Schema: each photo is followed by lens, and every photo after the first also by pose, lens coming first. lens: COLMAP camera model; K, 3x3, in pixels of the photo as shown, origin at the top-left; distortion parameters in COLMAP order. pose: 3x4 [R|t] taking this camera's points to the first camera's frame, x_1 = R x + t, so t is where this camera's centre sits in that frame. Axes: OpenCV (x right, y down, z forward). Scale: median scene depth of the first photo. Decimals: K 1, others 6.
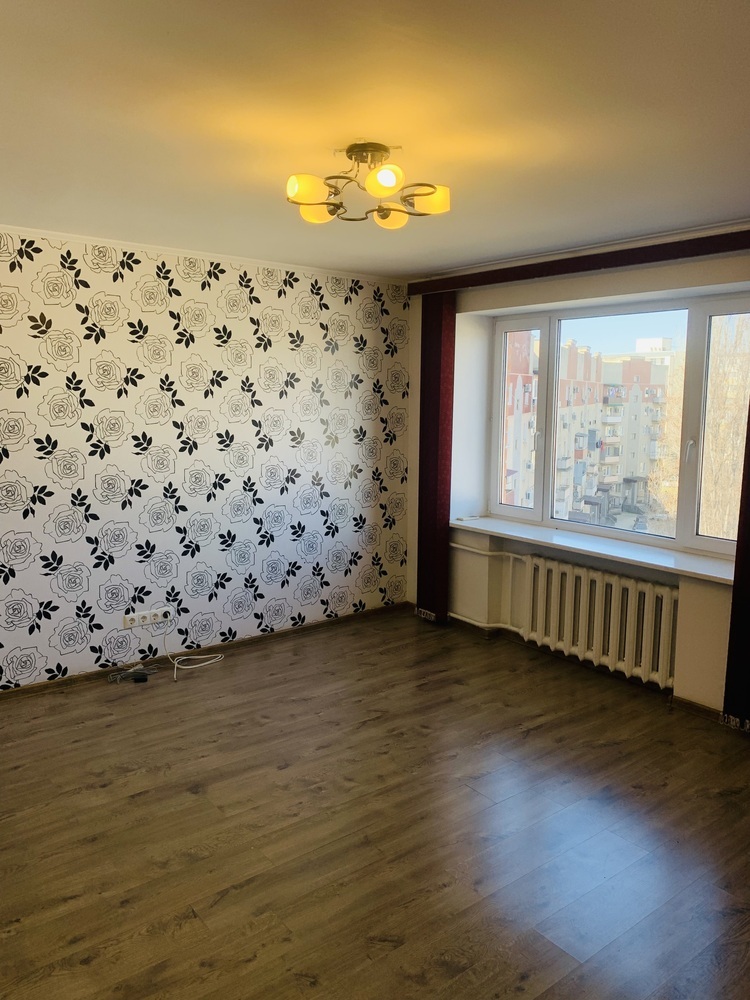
lens RADIAL K [[760.4, 0, 352.5], [0, 760.4, 494.3], [0, 0, 1]] dist [0.059027, -0.043260]
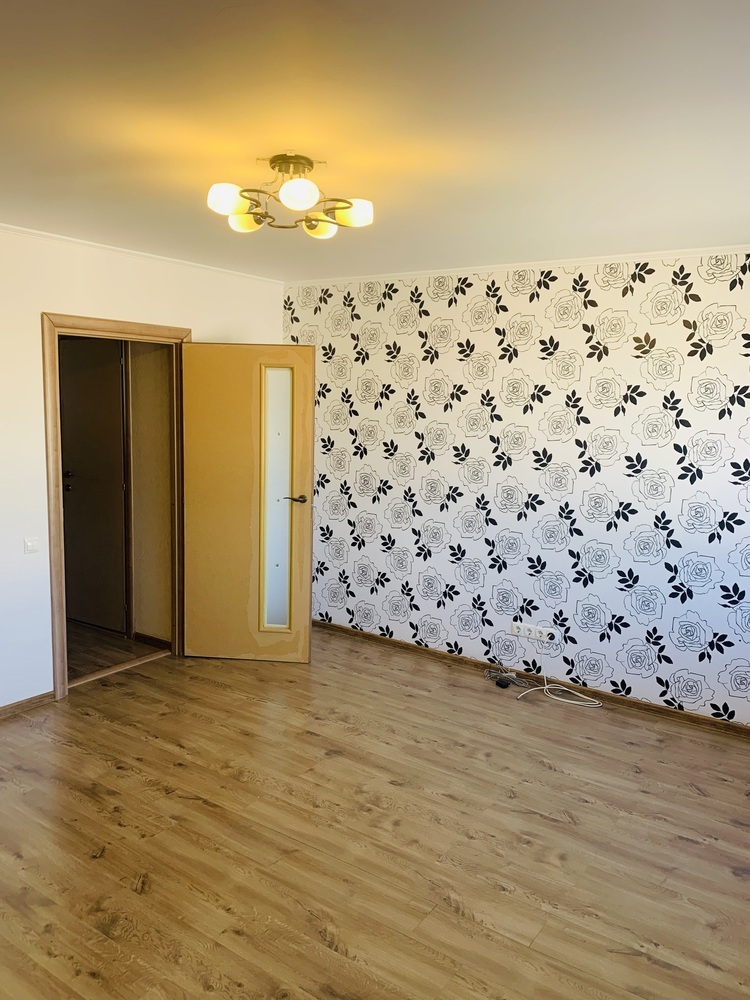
lens RADIAL K [[760.4, 0, 376.9], [0, 760.4, 497.1], [0, 0, 1]] dist [0.059027, -0.043260]
pose [[0.309685, 0.120797, -0.943135, 0.657130], [-0.150927, 0.985567, 0.076674, -0.066196], [0.938784, 0.118600, 0.323447, 0.511962]]
